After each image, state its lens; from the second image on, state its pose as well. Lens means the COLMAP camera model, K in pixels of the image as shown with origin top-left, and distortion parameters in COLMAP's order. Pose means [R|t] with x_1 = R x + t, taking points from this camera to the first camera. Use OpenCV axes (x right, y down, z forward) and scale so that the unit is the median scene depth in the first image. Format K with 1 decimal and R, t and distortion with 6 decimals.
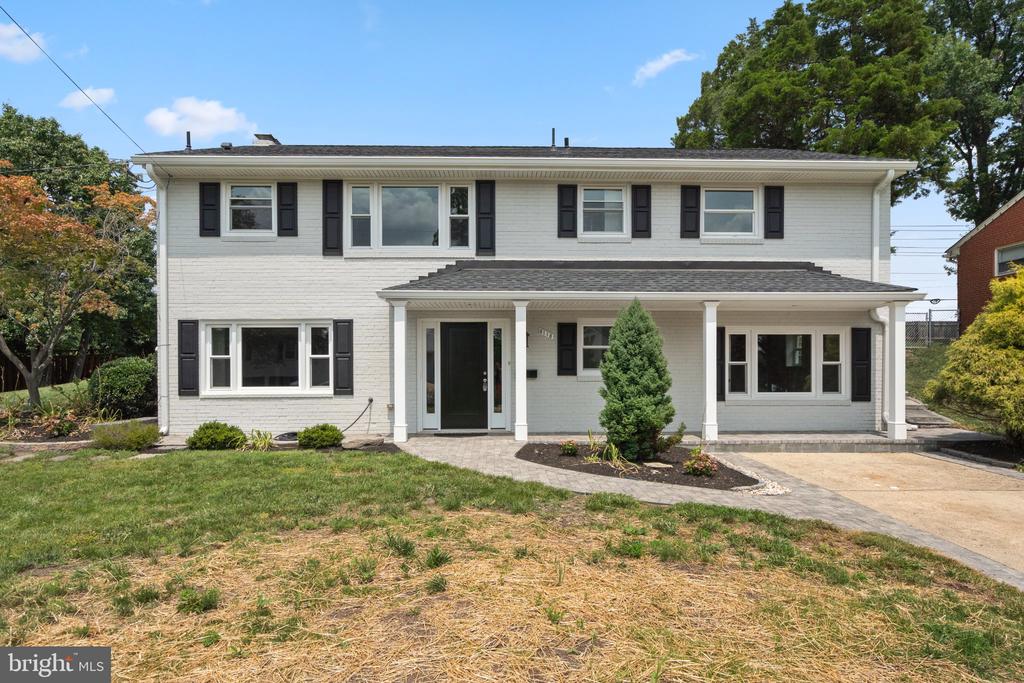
lens RADIAL K [[607.4, 0, 503.3], [0, 607.4, 374.6], [0, 0, 1]] dist [-0.003528, 0.002360]
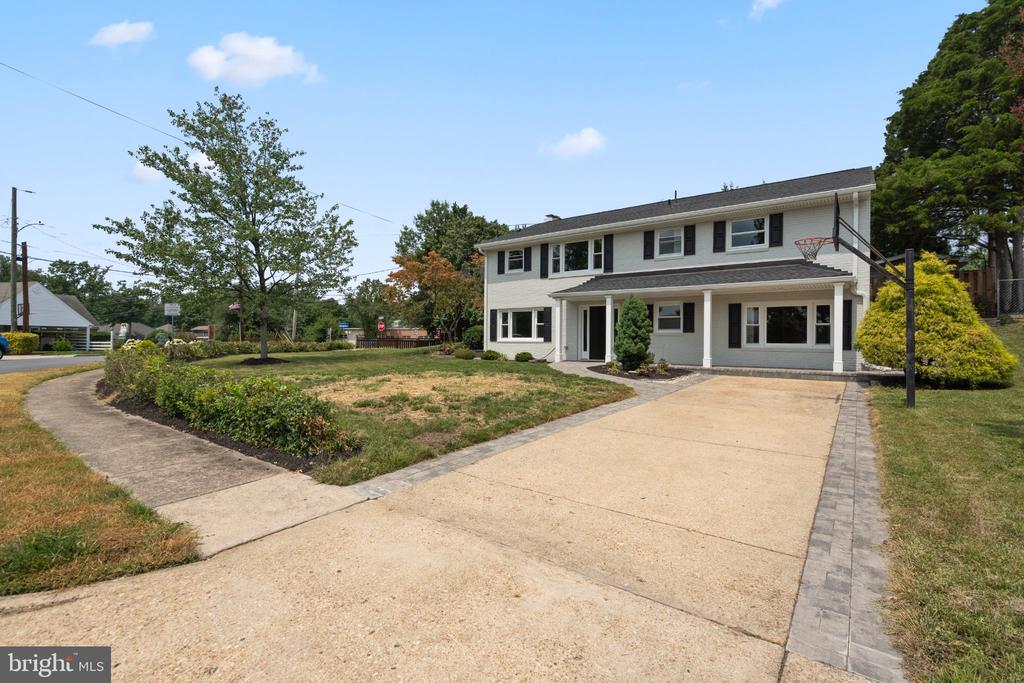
lens RADIAL K [[466.0, 0, 513.0], [0, 466.0, 338.4], [0, 0, 1]] dist [-0.011755, 0.003532]
pose [[0.782187, 0.006468, -0.623010, 0.678869], [-0.016329, 0.999815, -0.010121, 0.040916], [0.622829, 0.018090, 0.782149, -0.385534]]
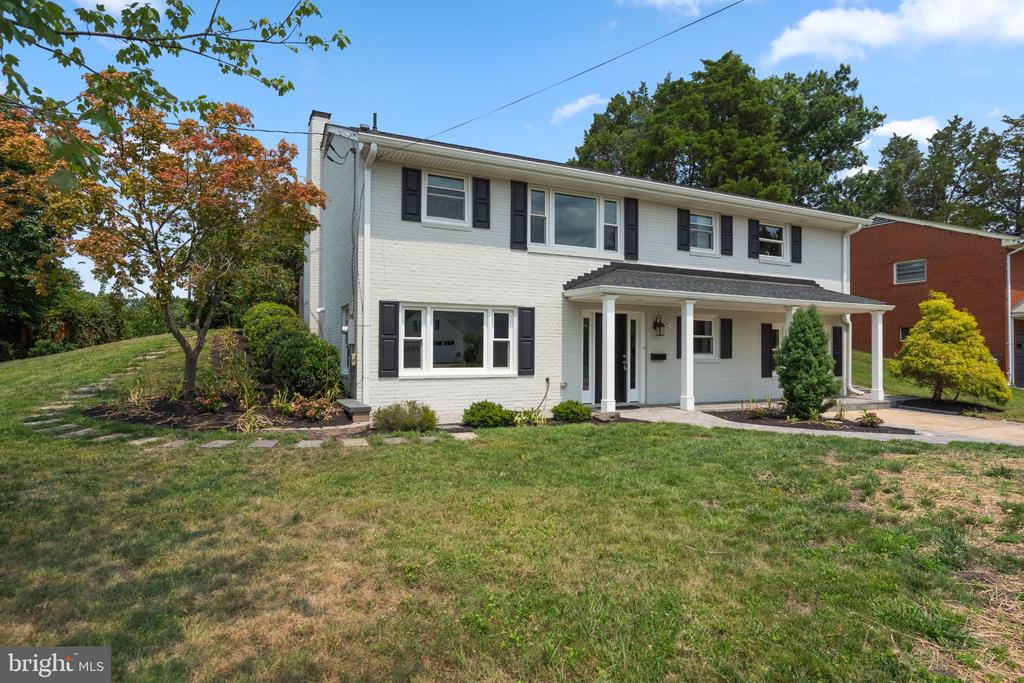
lens RADIAL K [[609.0, 0, 553.0], [0, 609.0, 336.0], [0, 0, 1]] dist [0.002752, -0.001000]
pose [[0.894668, 0.020452, 0.446263, -0.711298], [-0.005228, 0.999362, -0.035319, 0.001344], [-0.446701, 0.029266, 0.894205, -0.019057]]
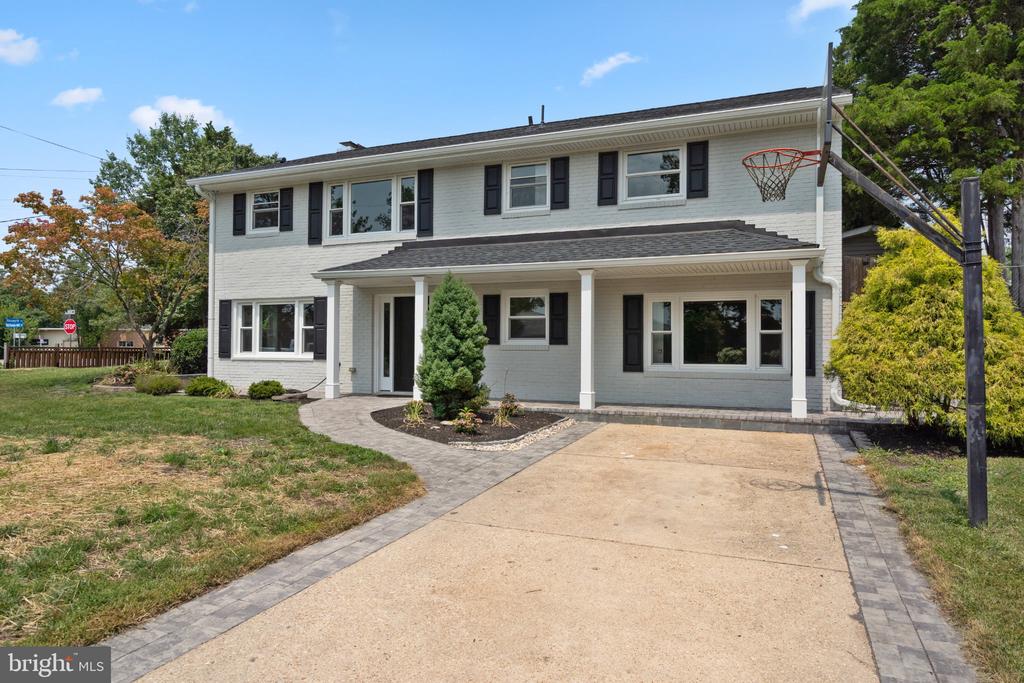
lens RADIAL K [[656.0, 0, 507.2], [0, 656.0, 332.0], [0, 0, 1]] dist [0.001135, -0.001862]
pose [[0.909221, -0.002515, -0.416307, 0.609712], [-0.010868, 0.999498, -0.029774, 0.014168], [0.416172, 0.031595, 0.908737, -0.028534]]
